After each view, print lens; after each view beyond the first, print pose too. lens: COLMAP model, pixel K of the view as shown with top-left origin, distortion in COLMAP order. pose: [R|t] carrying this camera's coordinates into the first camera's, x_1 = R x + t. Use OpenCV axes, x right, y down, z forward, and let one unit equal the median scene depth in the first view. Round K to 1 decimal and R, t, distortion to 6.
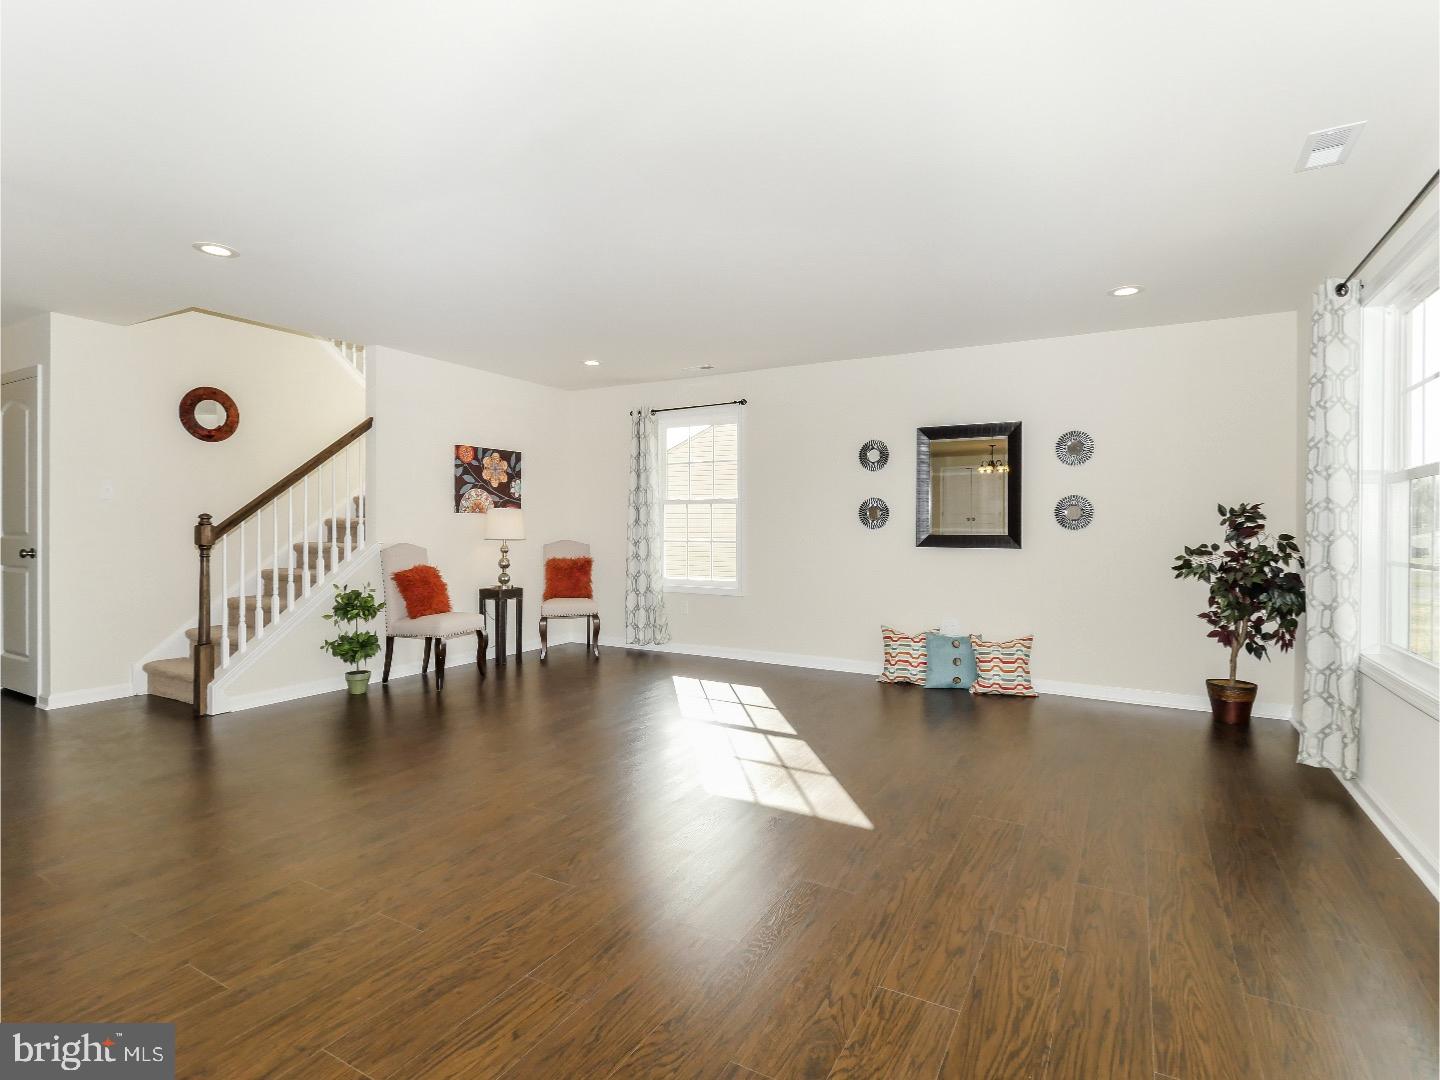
lens RADIAL K [[728.4, 0, 722.7], [0, 728.4, 526.4], [0, 0, 1]] dist [-0.004580, 0.000926]
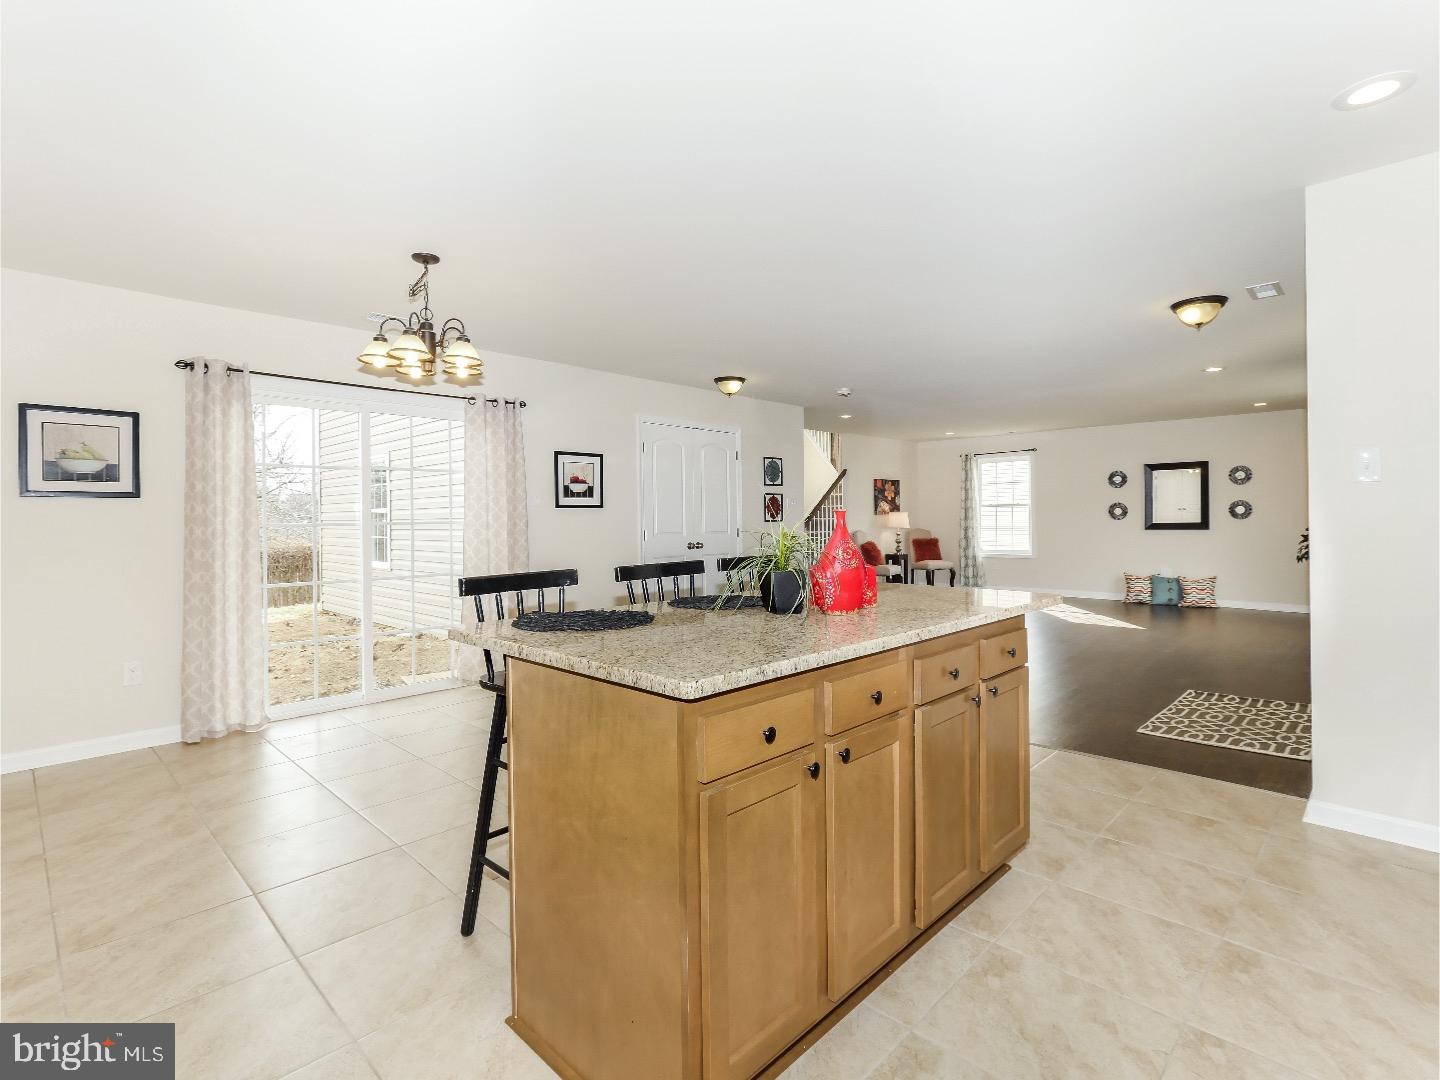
lens RADIAL K [[705.3, 0, 724.8], [0, 705.3, 520.5], [0, 0, 1]] dist [-0.005562, -0.000843]
pose [[0.969267, -0.013816, -0.245624, -0.321656], [0.014566, 0.999893, 0.001237, -0.011765], [0.245581, -0.004776, 0.969364, -0.971543]]
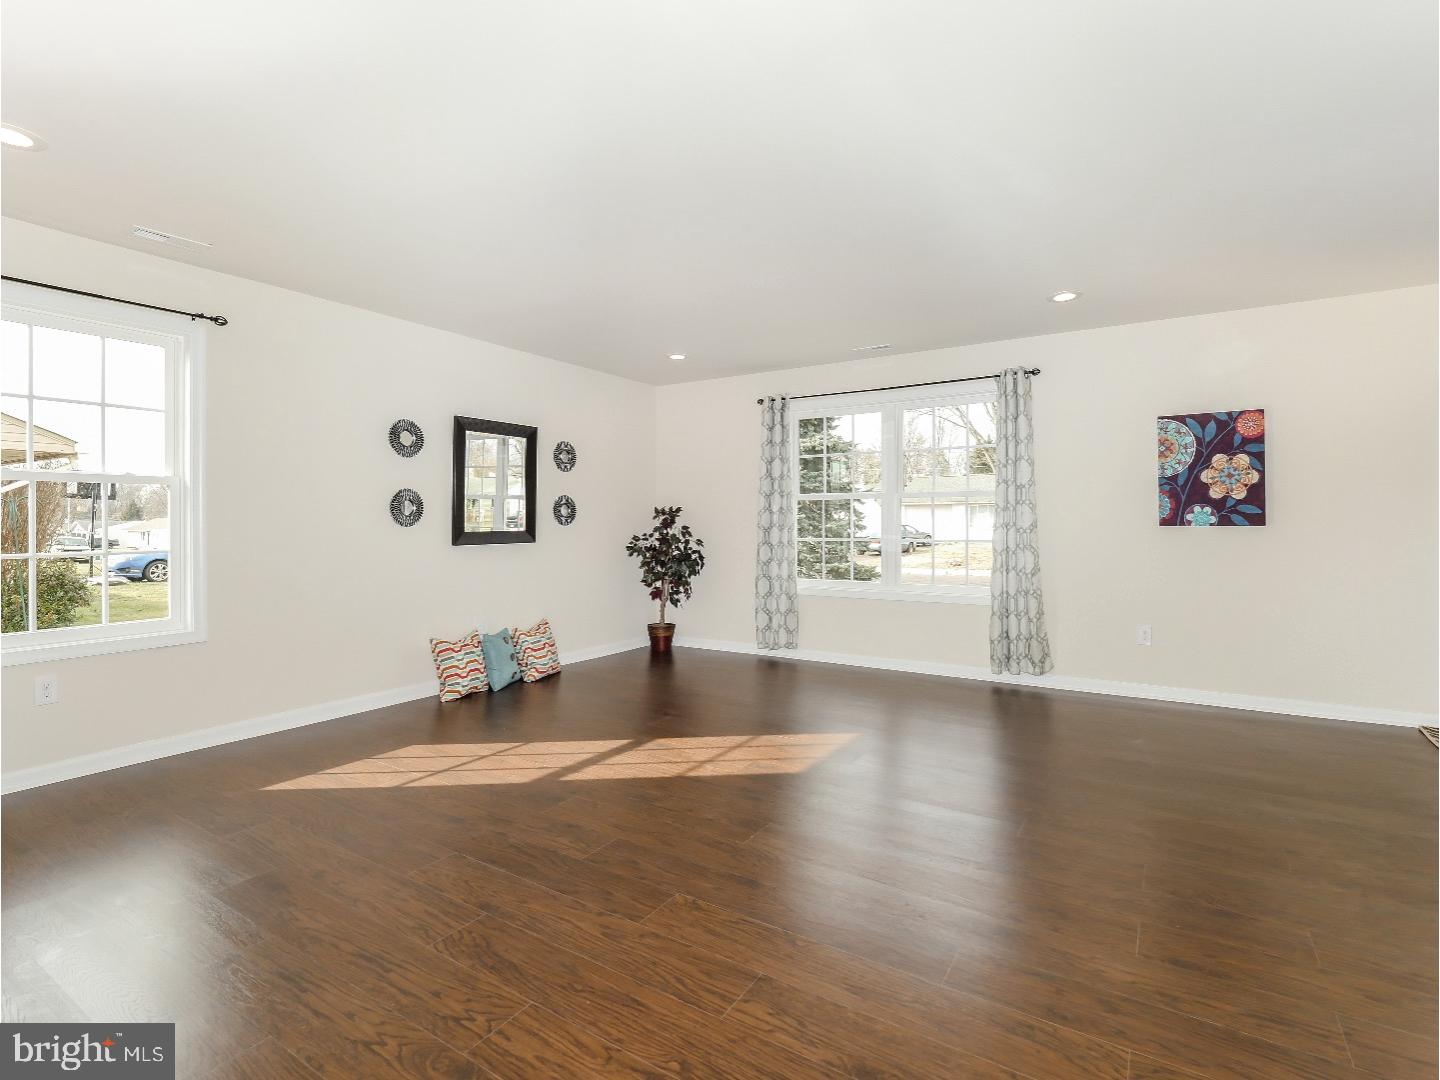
lens RADIAL K [[705.3, 0, 724.8], [0, 705.3, 520.5], [0, 0, 1]] dist [-0.005562, -0.000843]
pose [[0.051068, -0.005004, 0.998683, -0.602622], [0.003904, 0.999981, 0.004811, -0.006306], [-0.998688, 0.003654, 0.051086, 0.619736]]
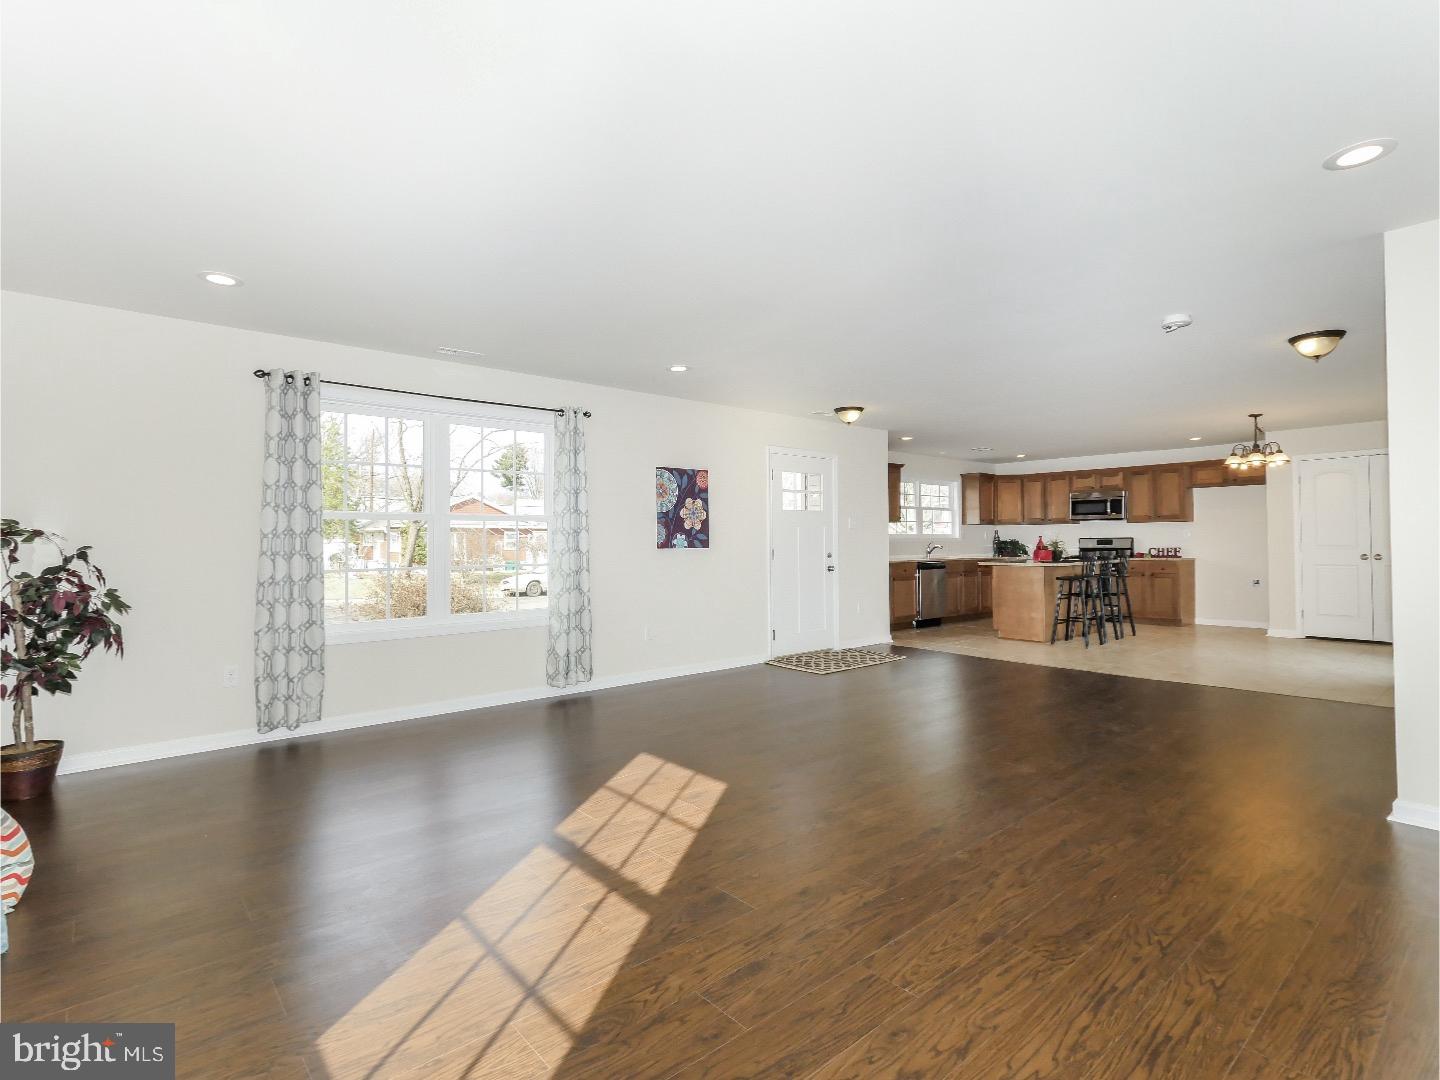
lens RADIAL K [[720.4, 0, 725.1], [0, 720.4, 526.9], [0, 0, 1]] dist [0.001457, -0.000619]
pose [[-0.942837, 0.009176, 0.333128, -0.218673], [0.002261, 0.999774, -0.021139, -0.003690], [-0.333247, -0.019177, -0.942645, 1.188469]]
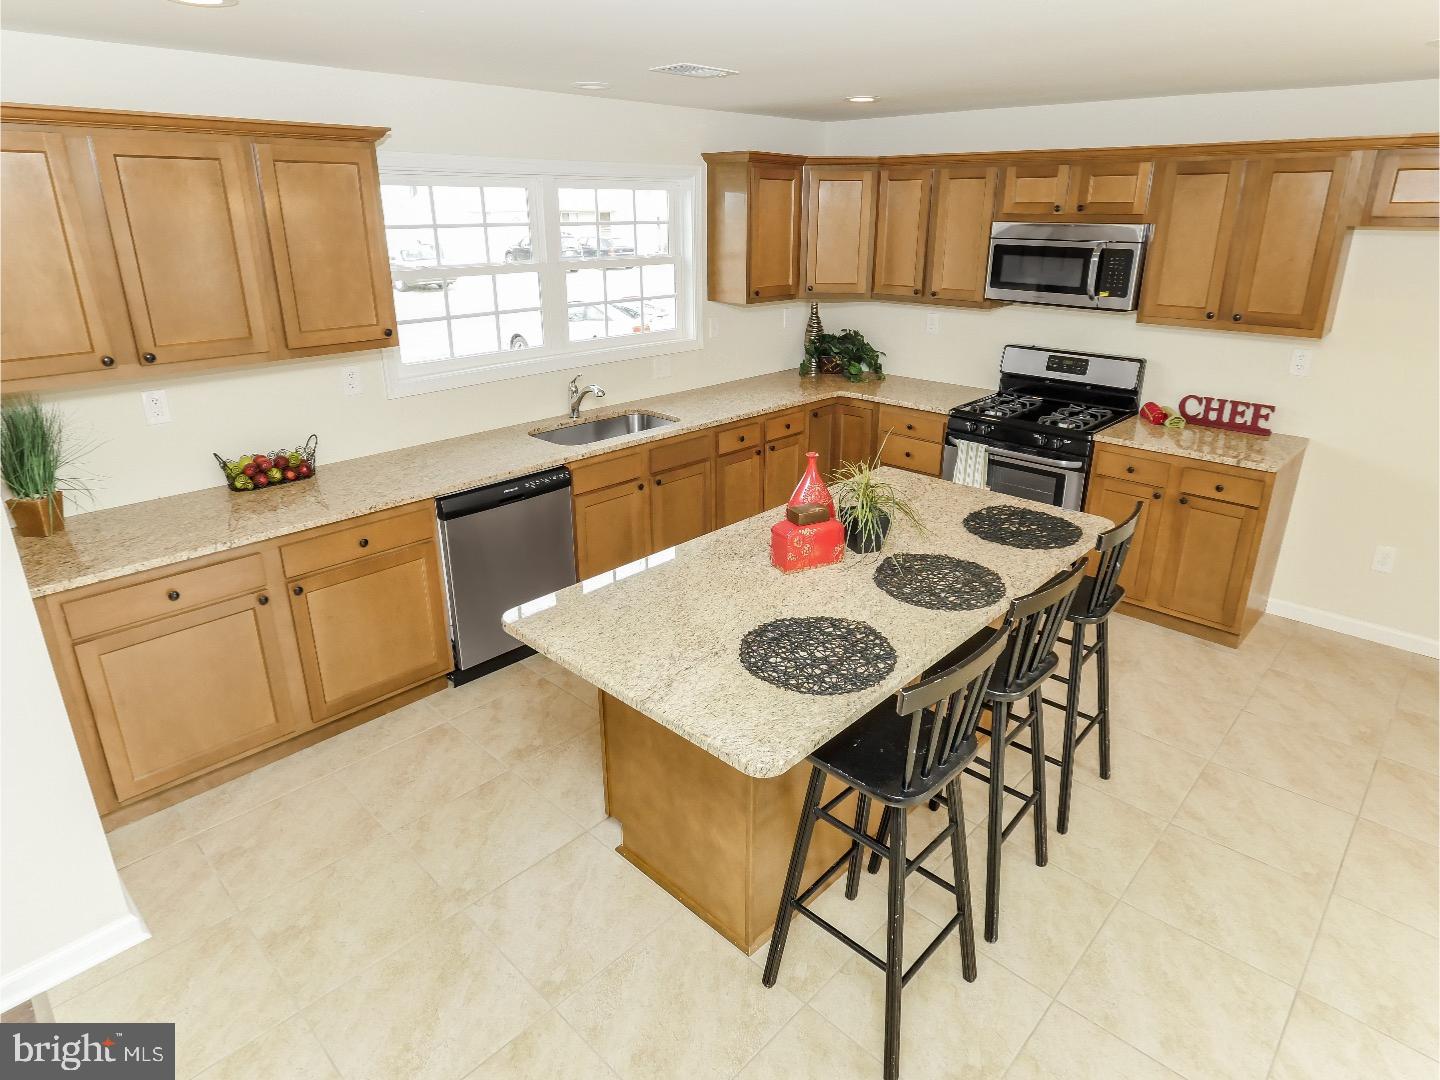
lens RADIAL K [[831.0, 0, 720.5], [0, 831.0, 501.8], [0, 0, 1]] dist [-0.010508, -0.001475]
pose [[-0.970011, -0.082152, 0.228756, -0.406960], [-0.001566, 0.943243, 0.332100, -0.147554], [-0.243055, 0.321783, -0.915085, -0.141221]]
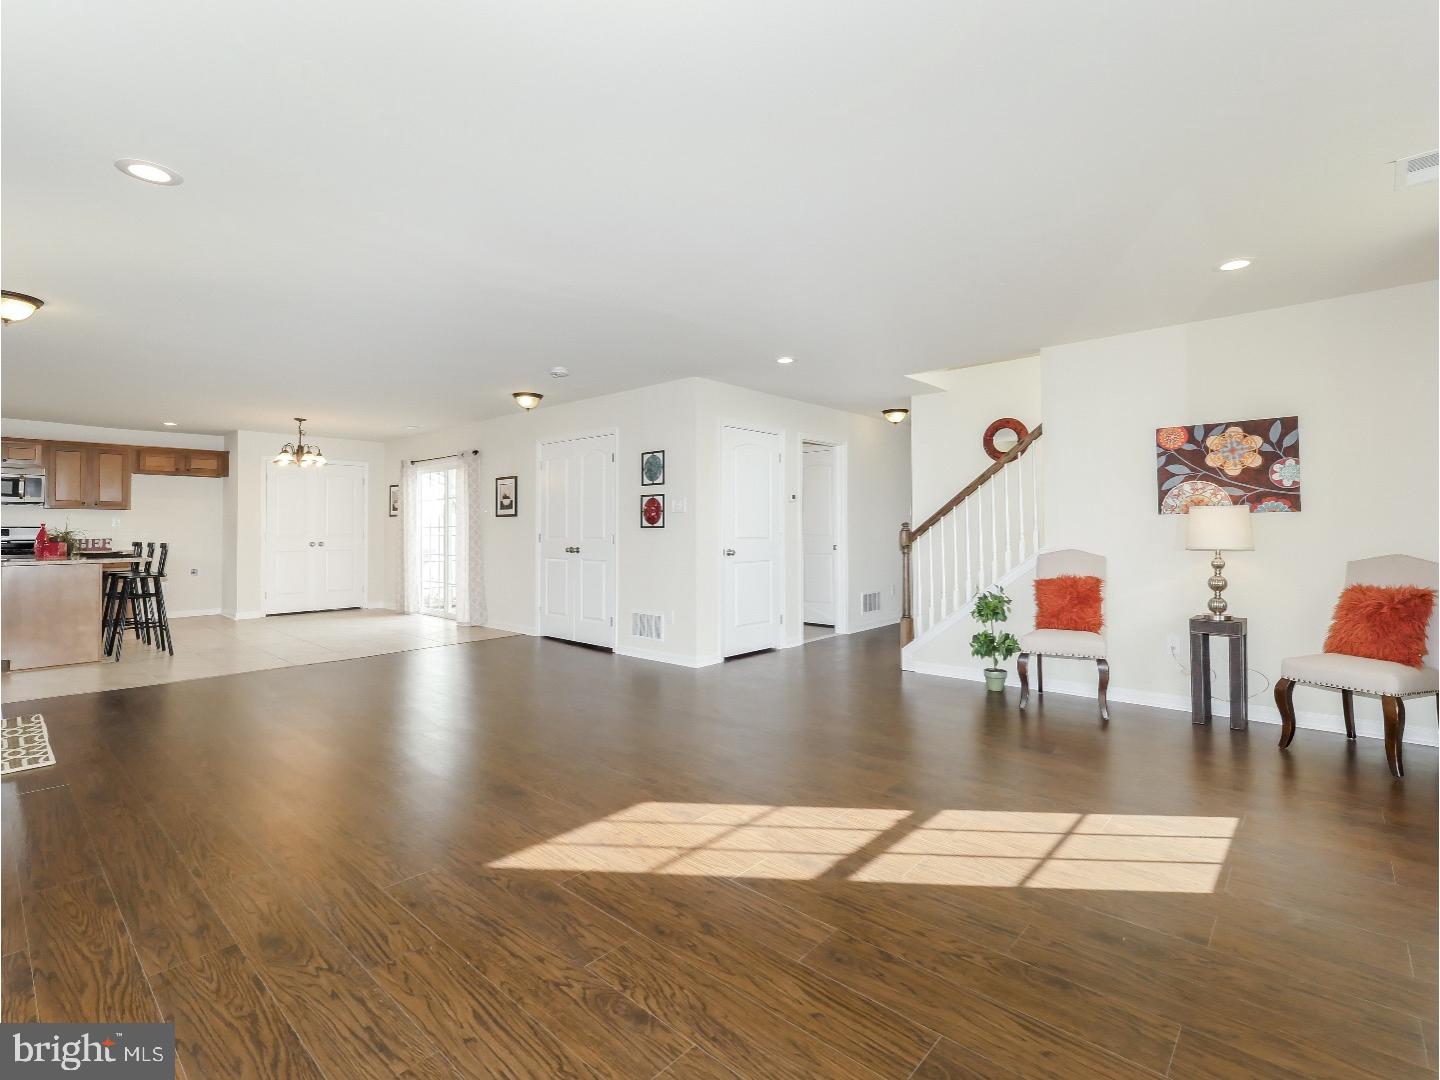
lens RADIAL K [[685.5, 0, 723.4], [0, 685.5, 515.5], [0, 0, 1]] dist [-0.009887, 0.000706]
pose [[-0.220092, -0.021142, -0.975250, 0.506583], [0.002524, 0.999749, -0.022243, -0.001842], [0.975476, -0.007357, -0.219984, 0.762898]]
